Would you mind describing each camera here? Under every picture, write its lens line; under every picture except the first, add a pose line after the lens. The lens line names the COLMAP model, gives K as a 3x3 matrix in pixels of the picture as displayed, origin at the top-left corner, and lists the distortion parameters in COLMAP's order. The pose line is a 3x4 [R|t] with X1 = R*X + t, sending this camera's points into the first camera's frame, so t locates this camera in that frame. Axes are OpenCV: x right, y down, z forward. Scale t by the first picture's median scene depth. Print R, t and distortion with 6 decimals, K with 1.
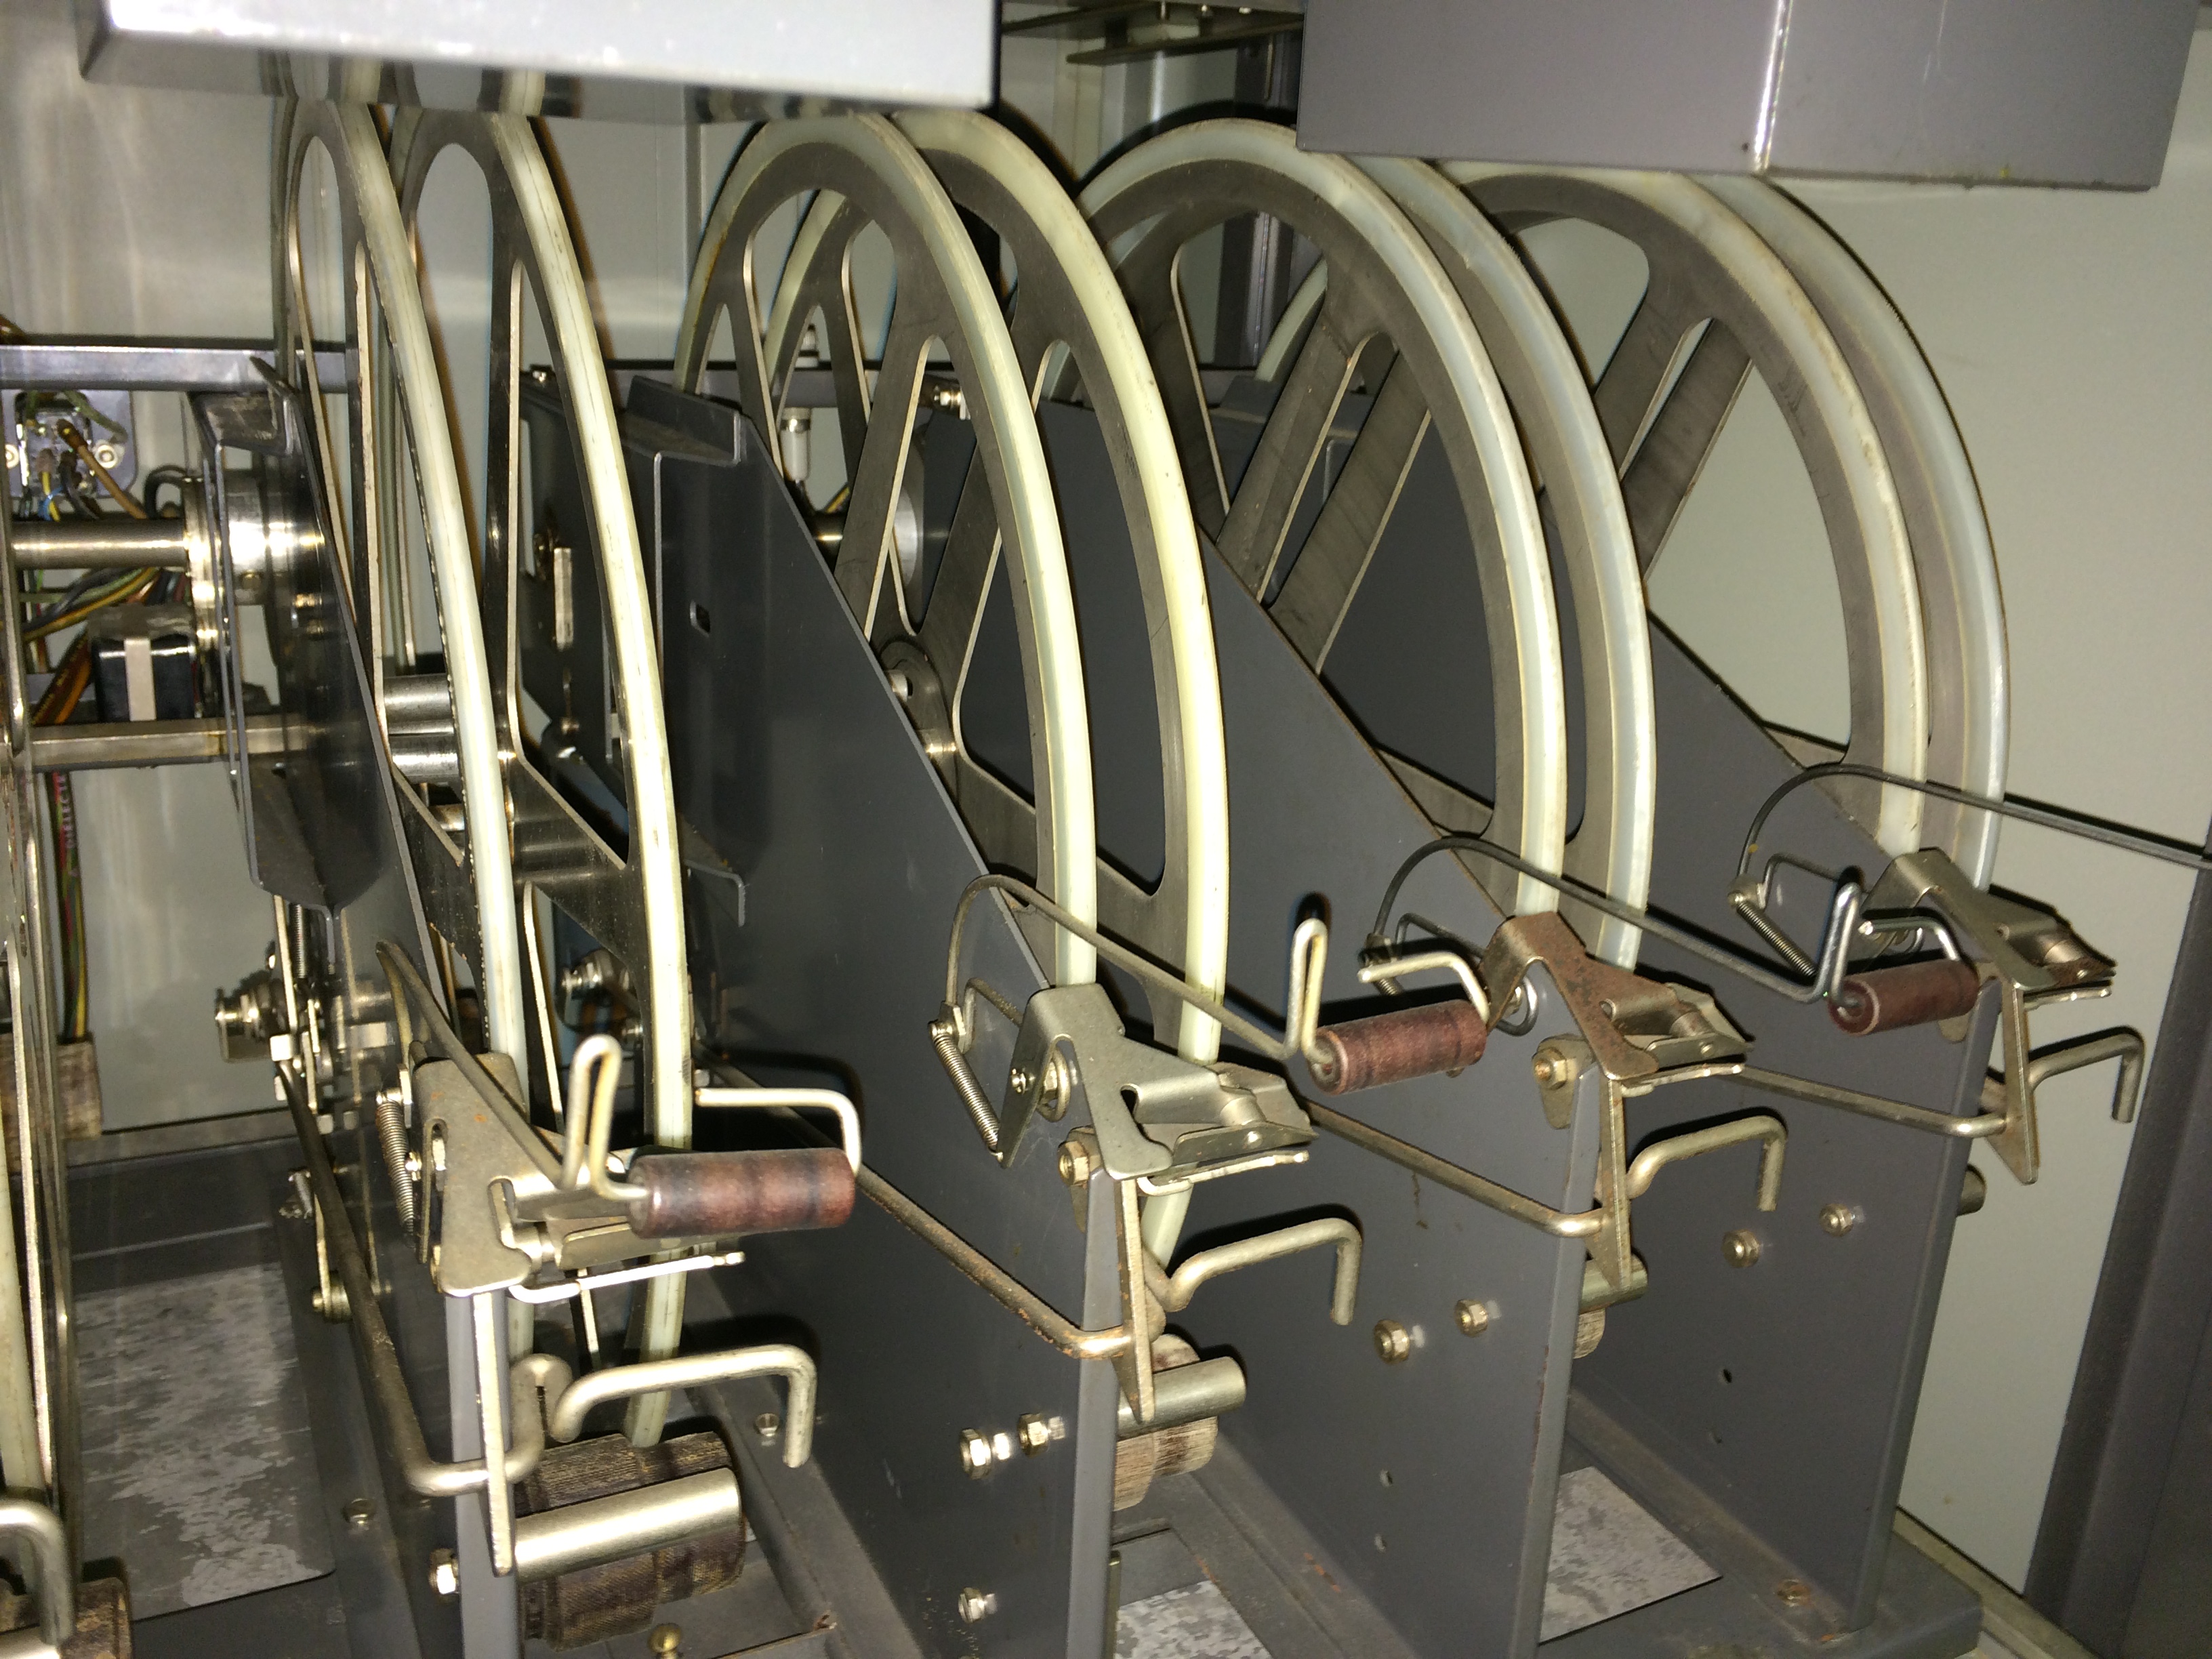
lens RADIAL K [[1932.8, 0, 1109.2], [0, 1932.8, 827.7], [0, 0, 1]] dist [0.074220, -0.099595]
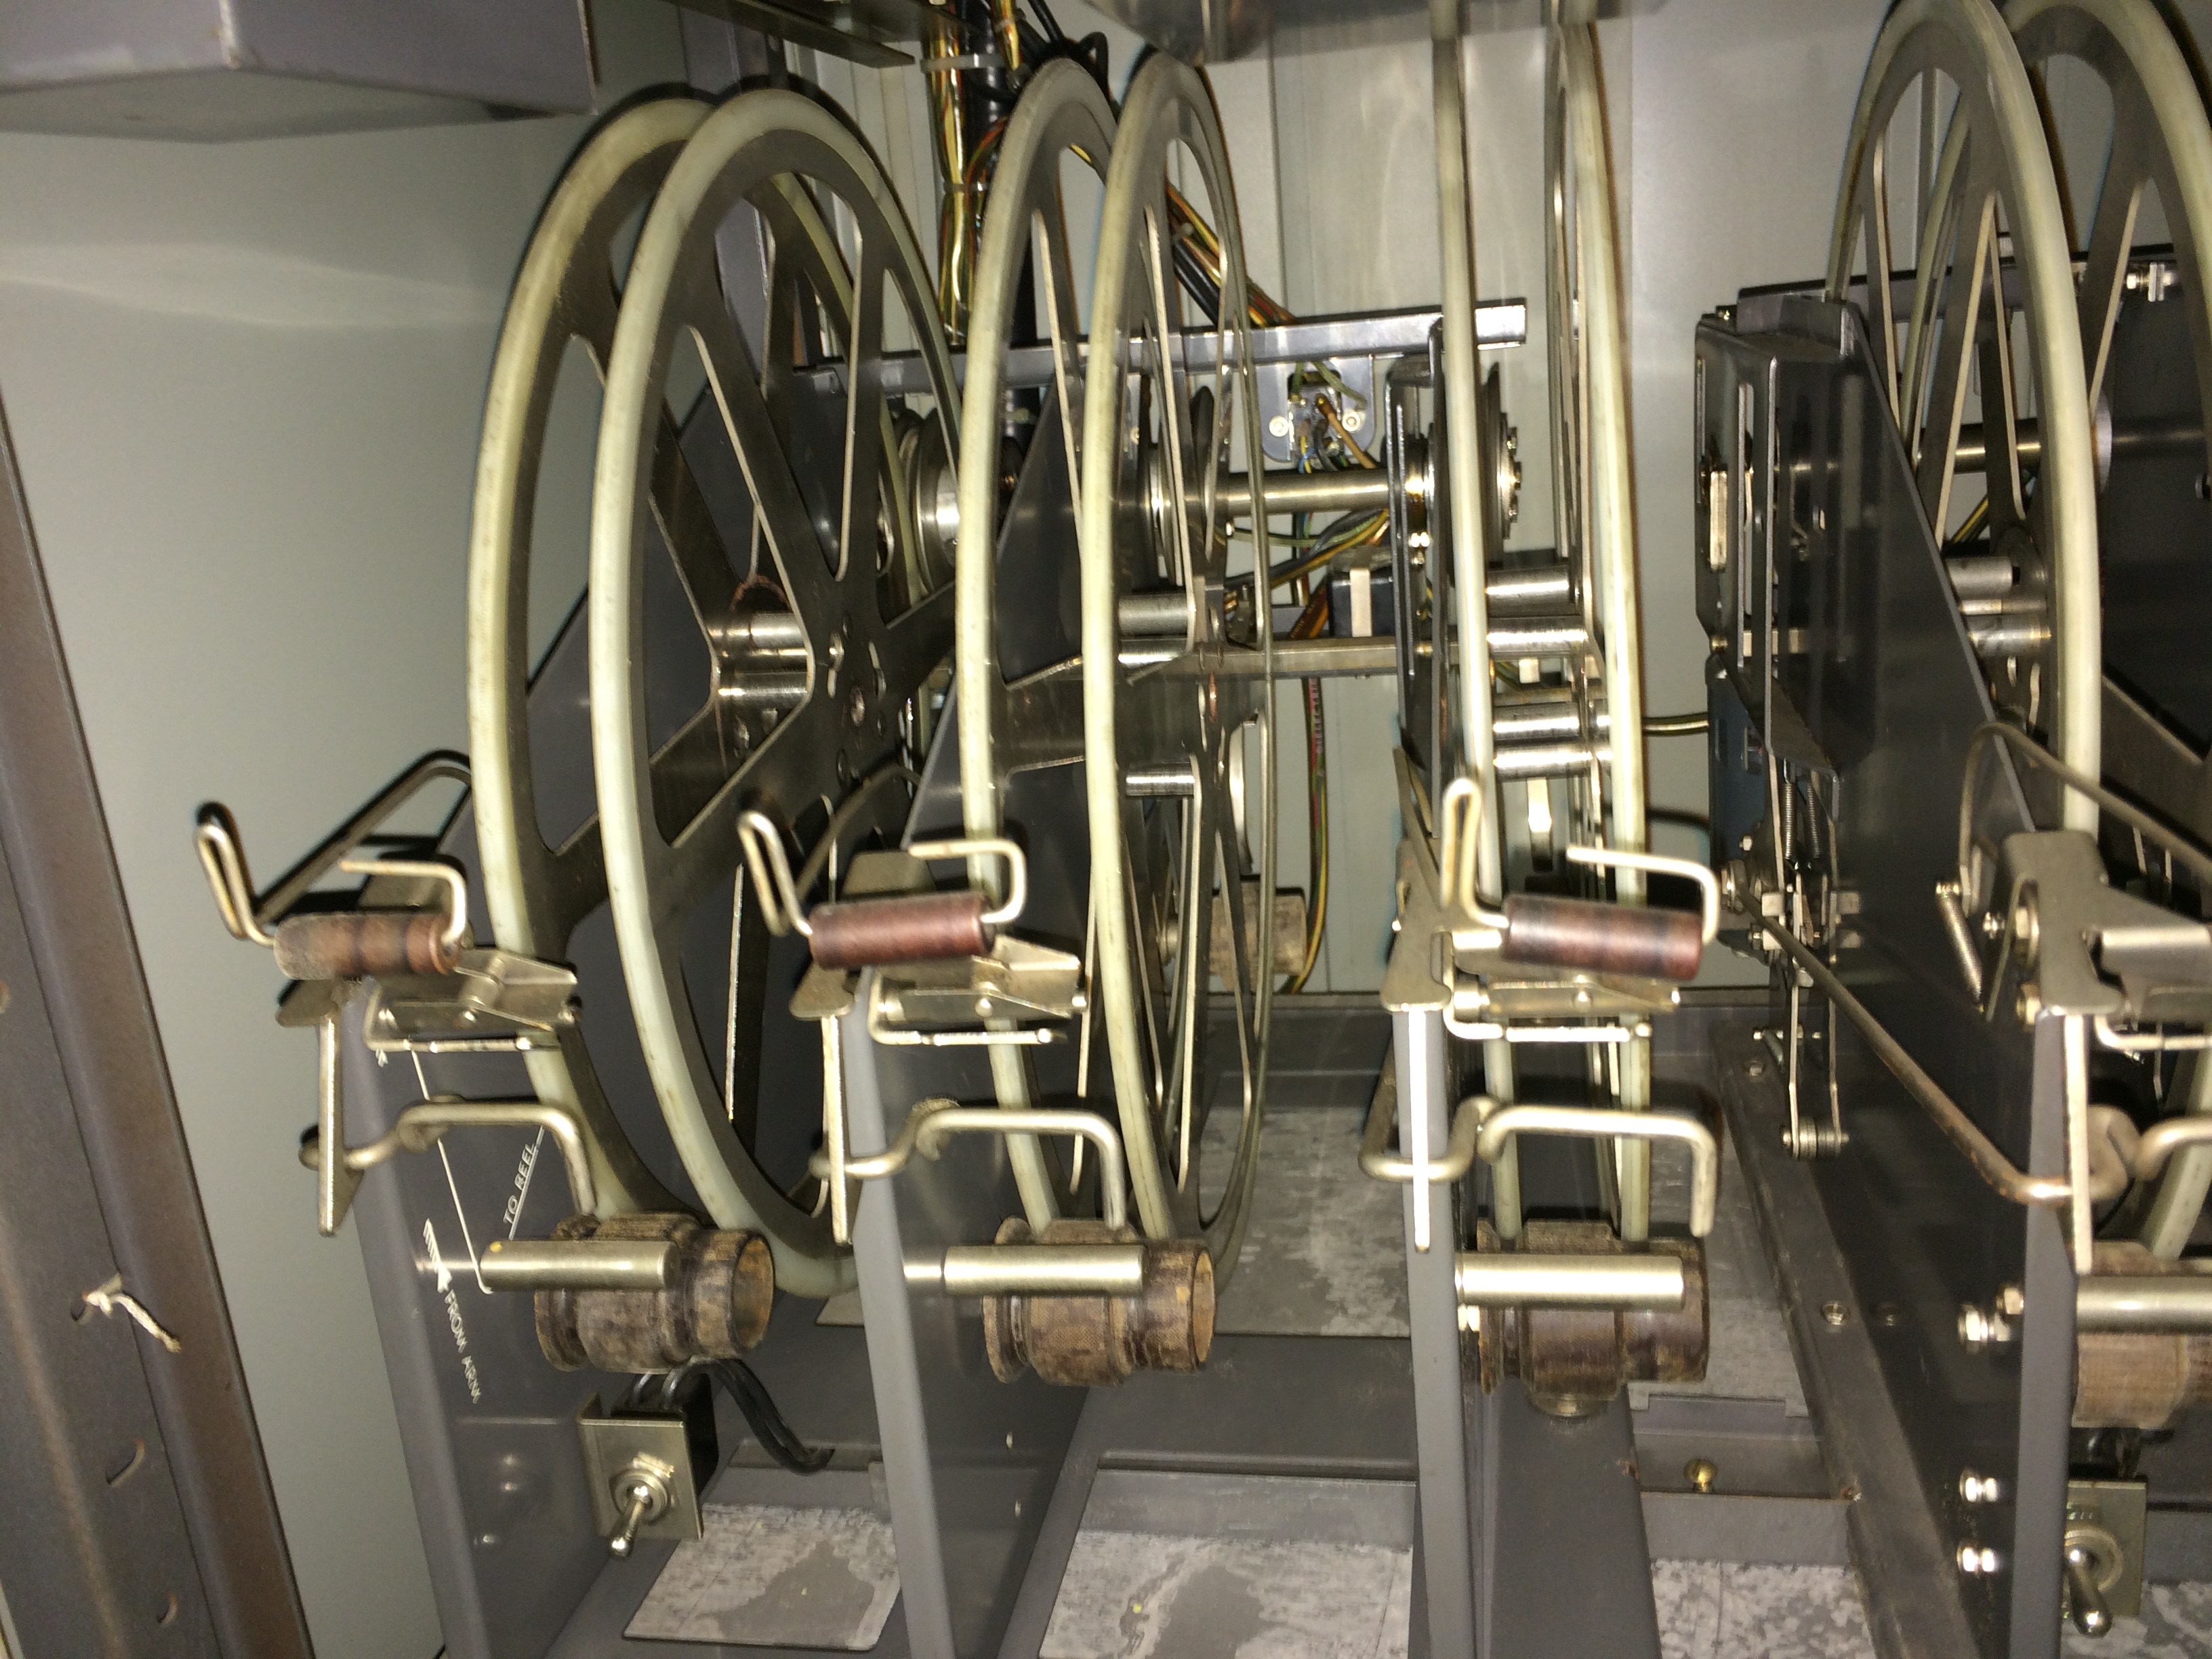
lens RADIAL K [[1932.8, 0, 1106.2], [0, 1932.8, 819.2], [0, 0, 1]] dist [0.074220, -0.099595]
pose [[0.787937, 0.048115, -0.613874, 0.139024], [-0.052436, 0.998564, 0.010963, 0.060435], [0.613520, 0.023551, 0.789328, -0.038681]]
